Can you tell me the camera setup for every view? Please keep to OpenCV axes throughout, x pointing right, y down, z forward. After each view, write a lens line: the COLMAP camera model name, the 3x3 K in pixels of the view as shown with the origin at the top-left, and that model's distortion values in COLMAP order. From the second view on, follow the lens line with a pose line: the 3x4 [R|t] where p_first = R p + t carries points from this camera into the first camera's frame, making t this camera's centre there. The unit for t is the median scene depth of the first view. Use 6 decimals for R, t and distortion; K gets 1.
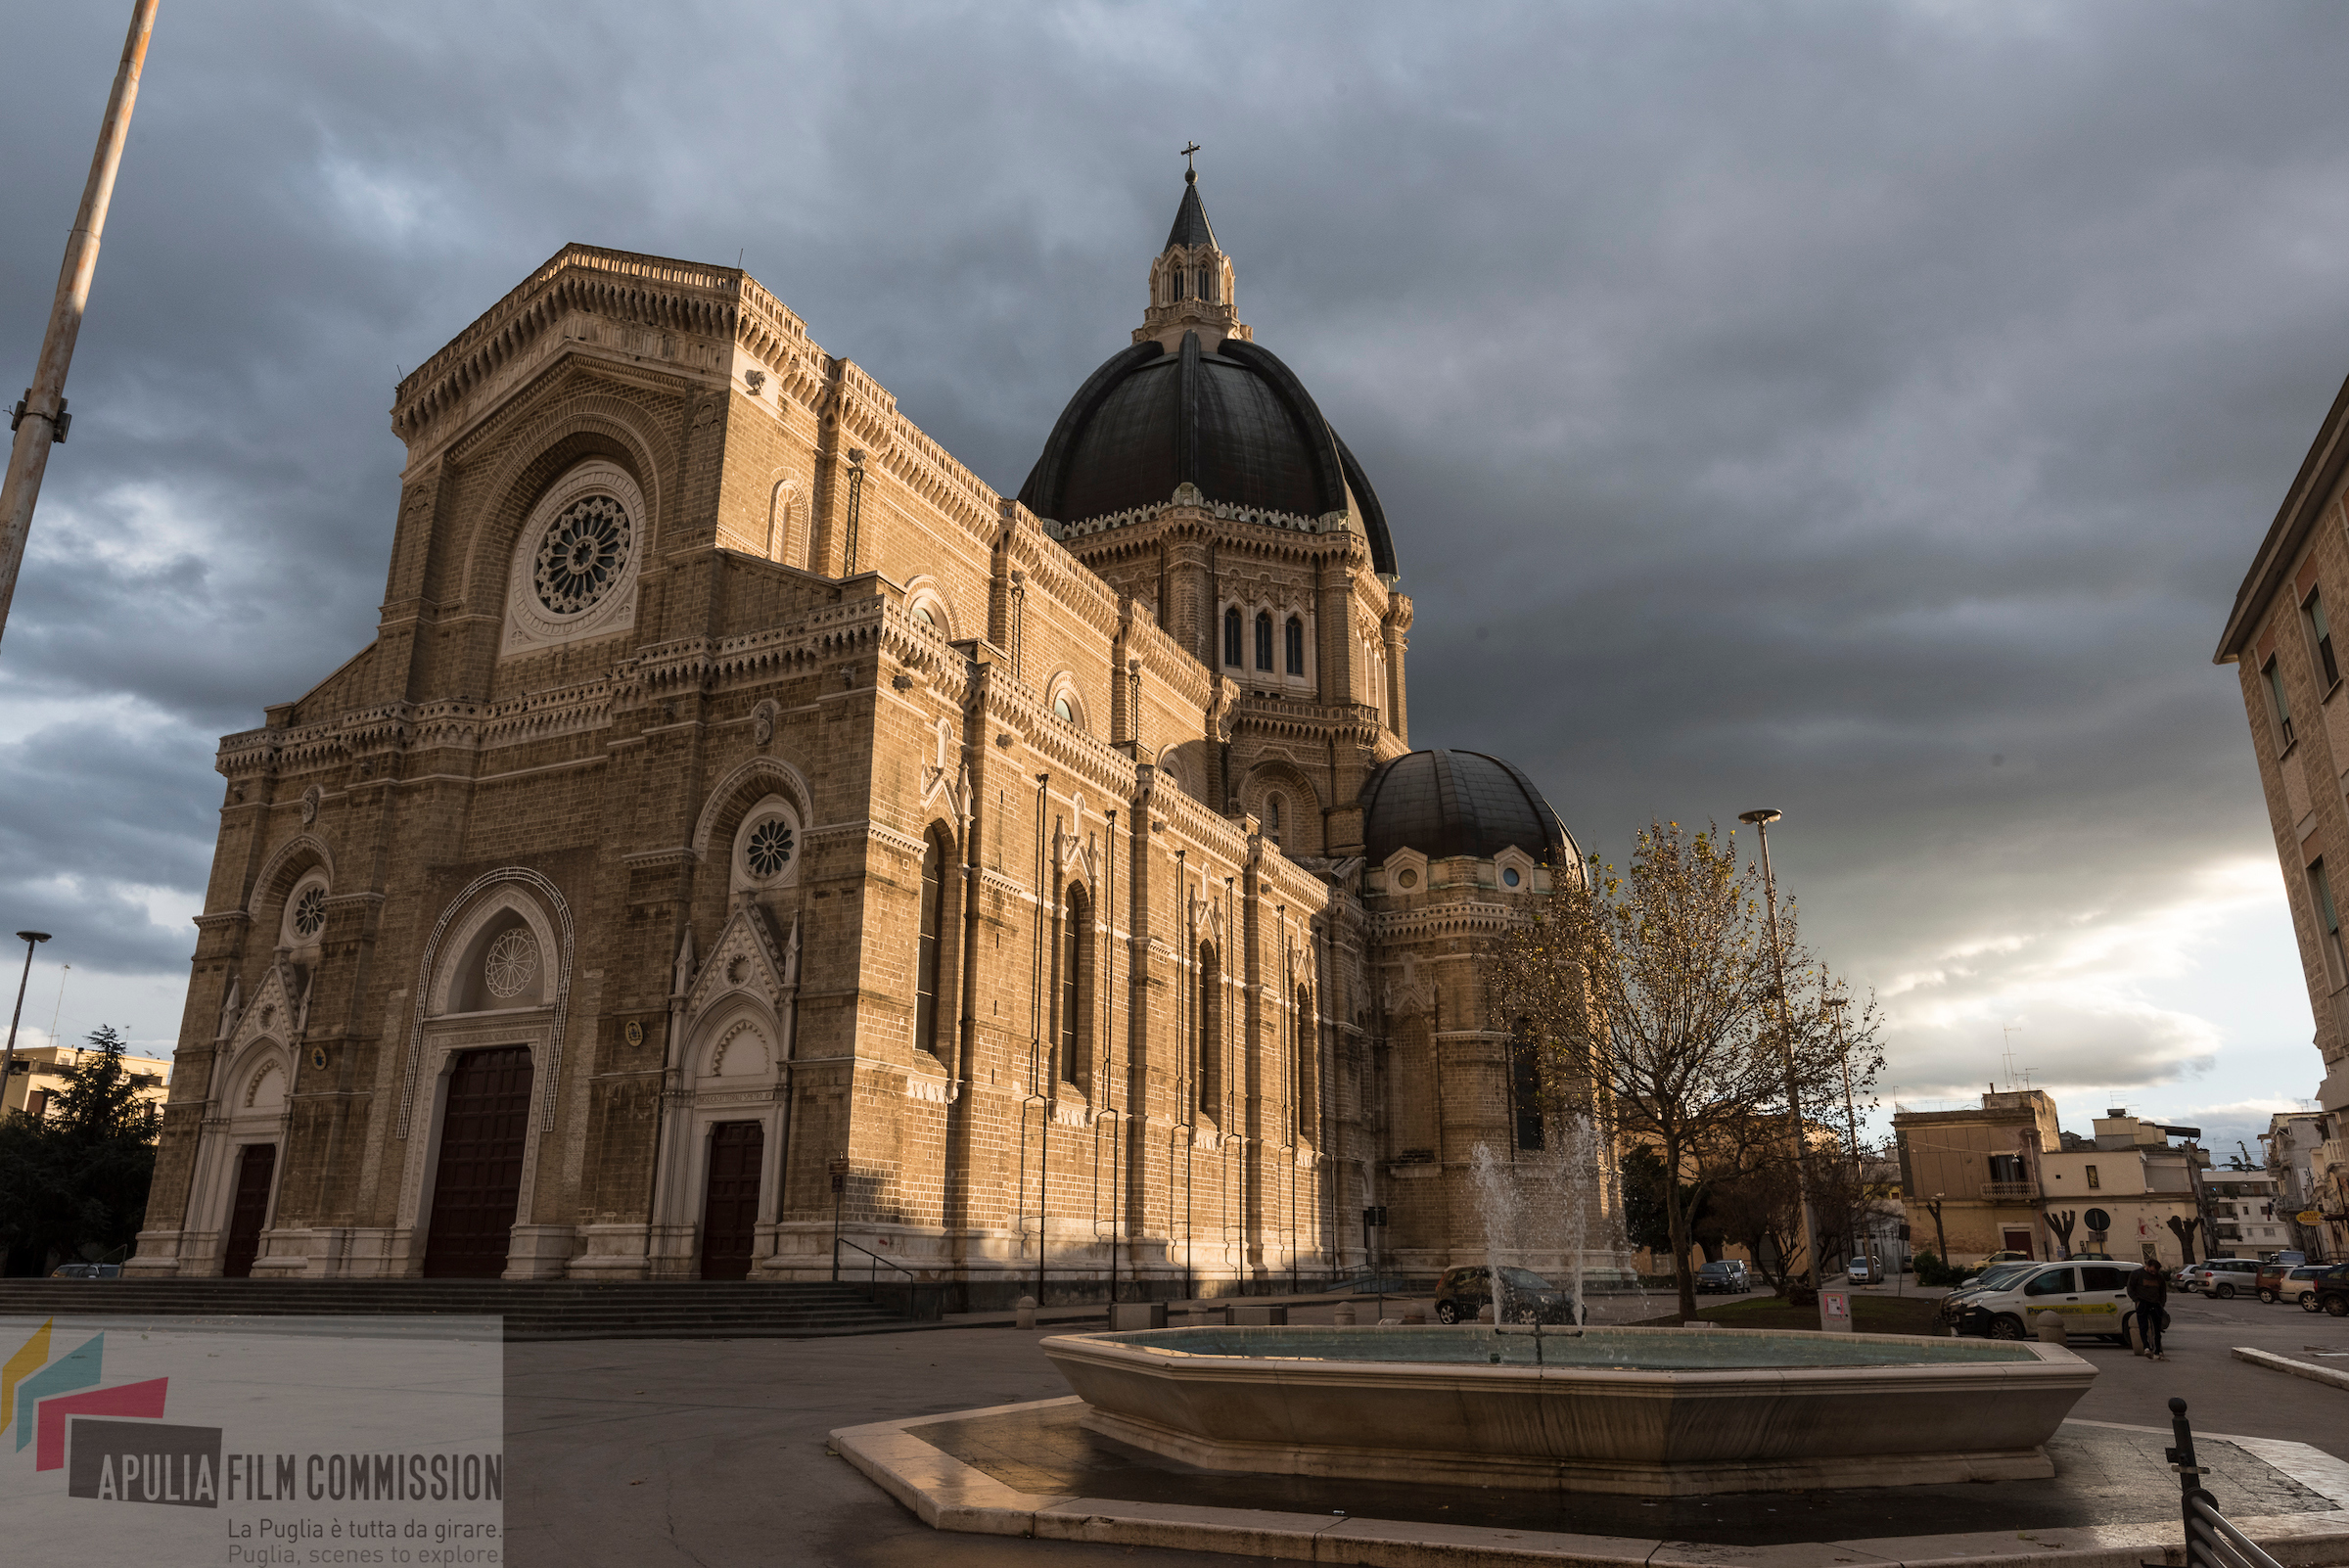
lens RADIAL K [[1526.8, 0, 1174.5], [0, 1526.8, 784.0], [0, 0, 1]] dist [0.011853, 0.001859]
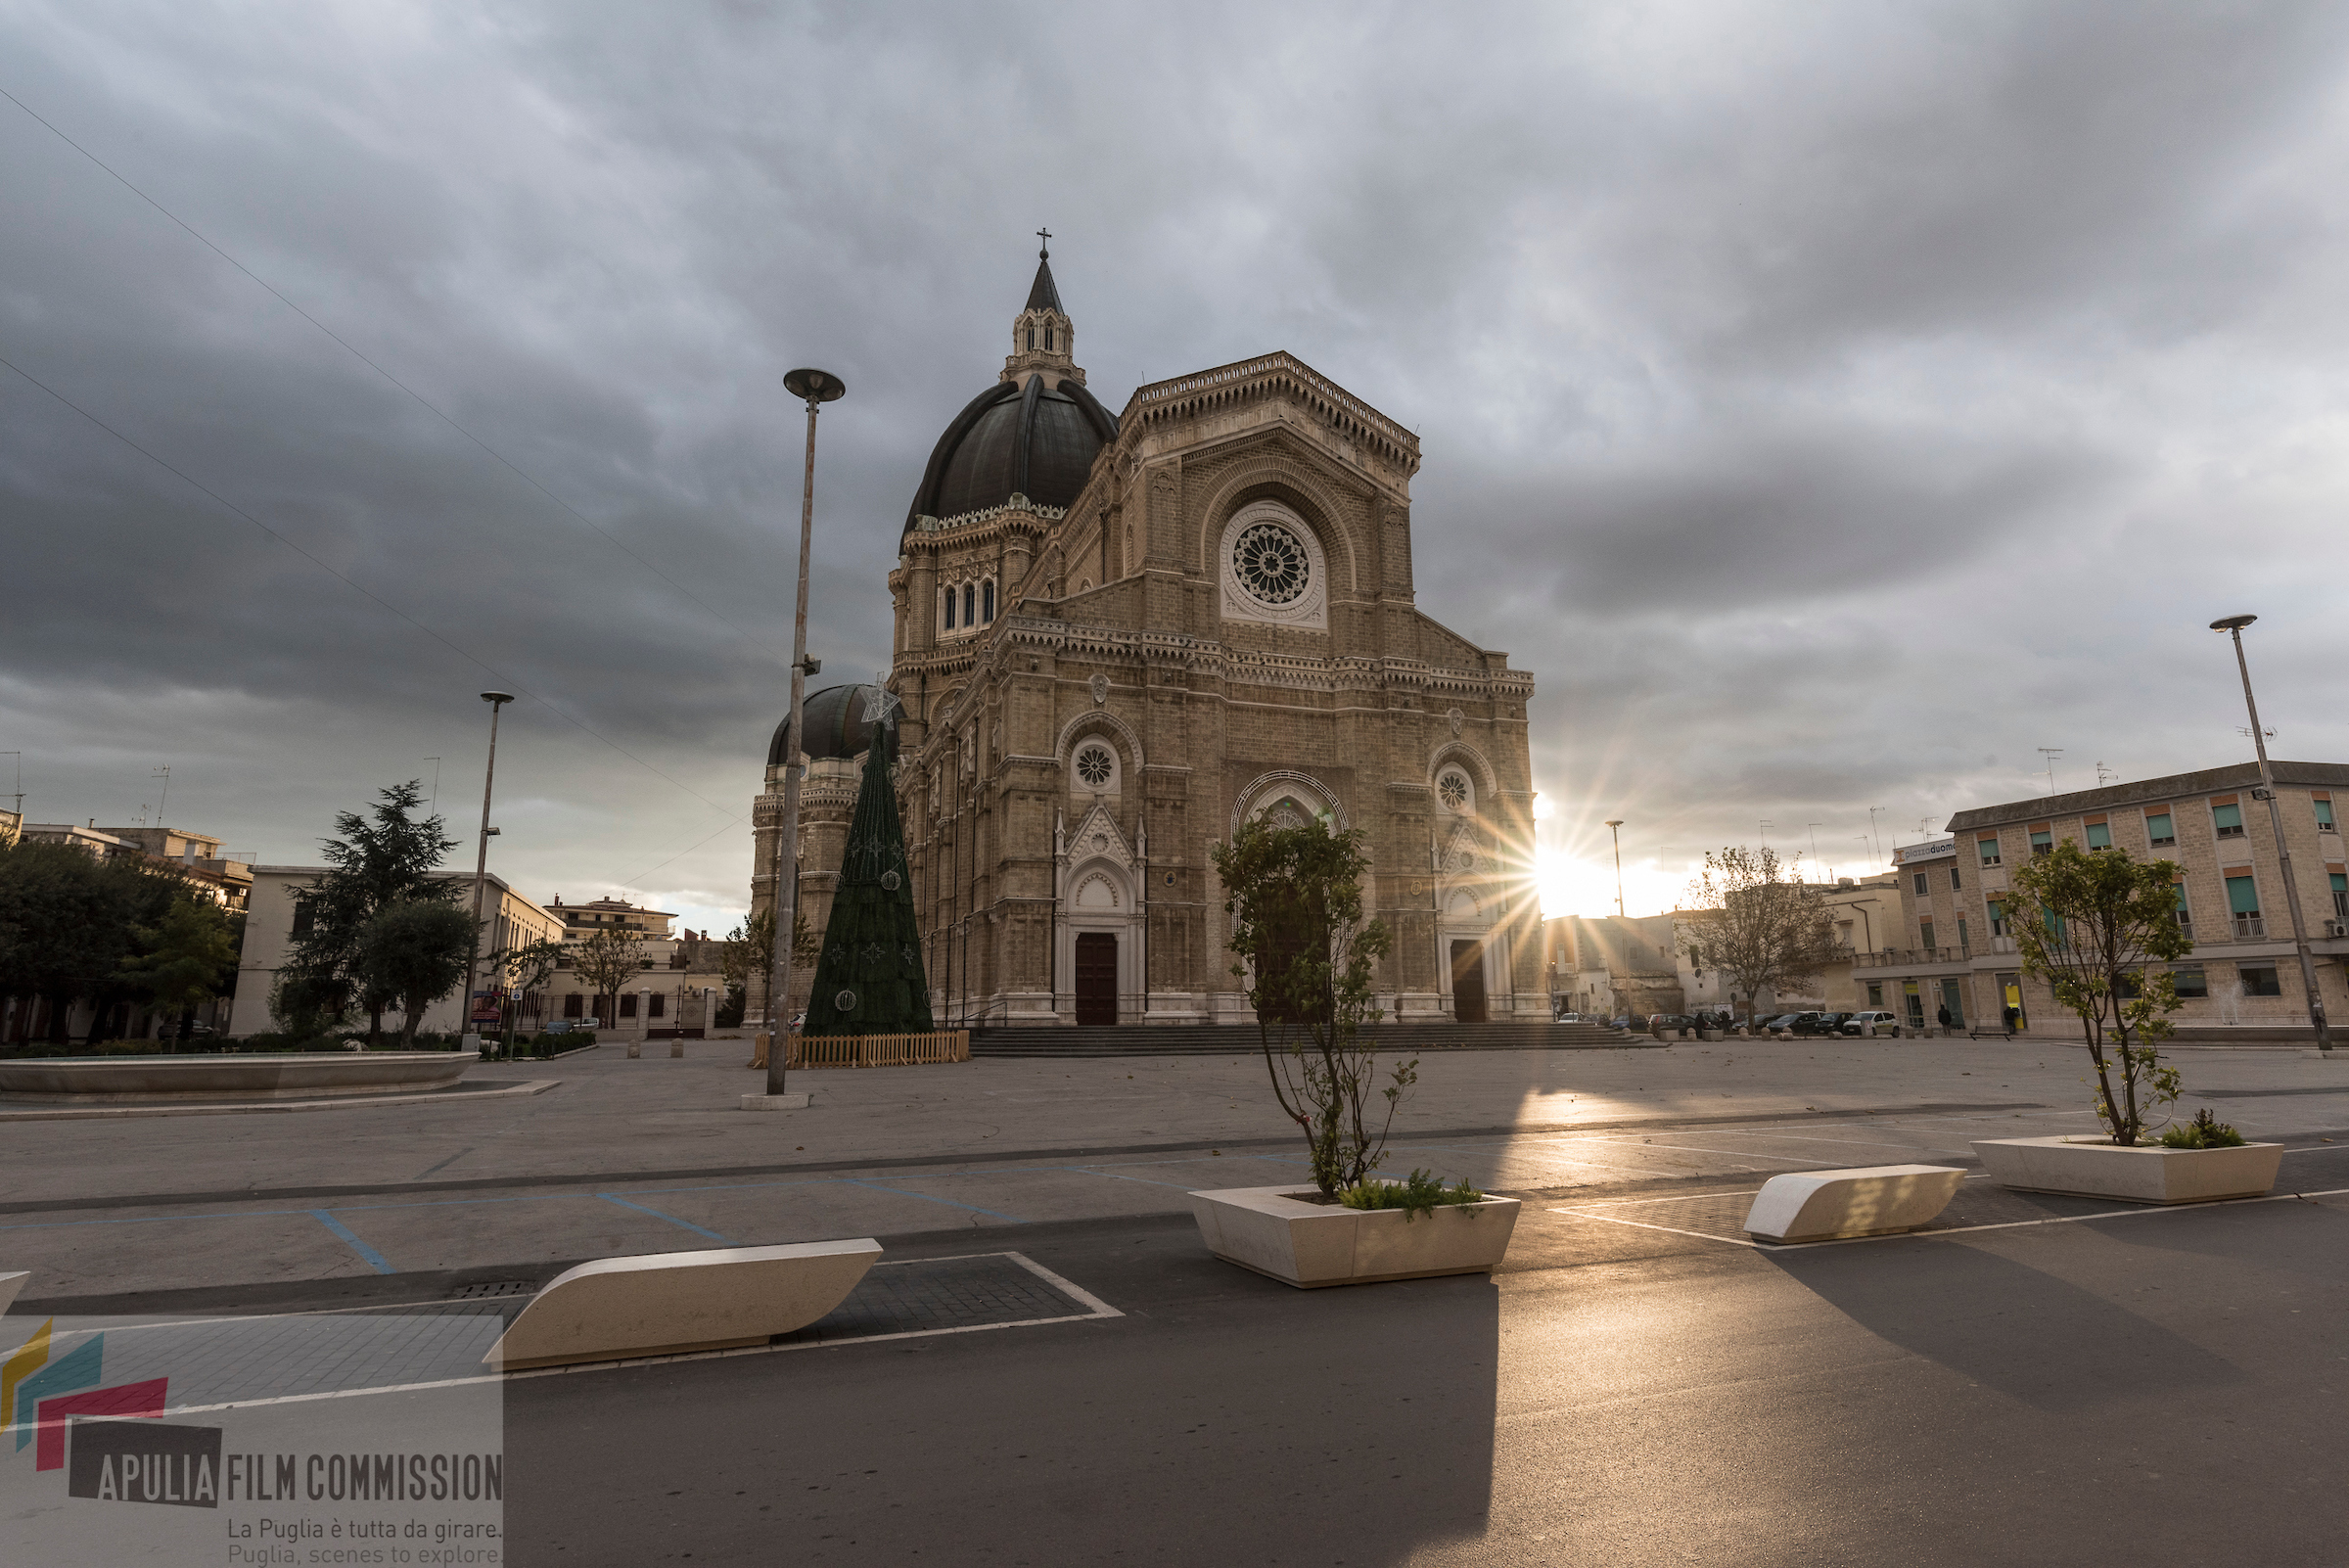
lens RADIAL K [[1157.5, 0, 1174.5], [0, 1157.5, 784.0], [0, 0, 1]] dist [-0.022720, 0.000028]
pose [[0.693781, 0.138276, 0.706786, -1.346705], [-0.202336, 0.979291, 0.007023, 0.083091], [-0.691178, -0.147881, 0.707392, 0.237026]]
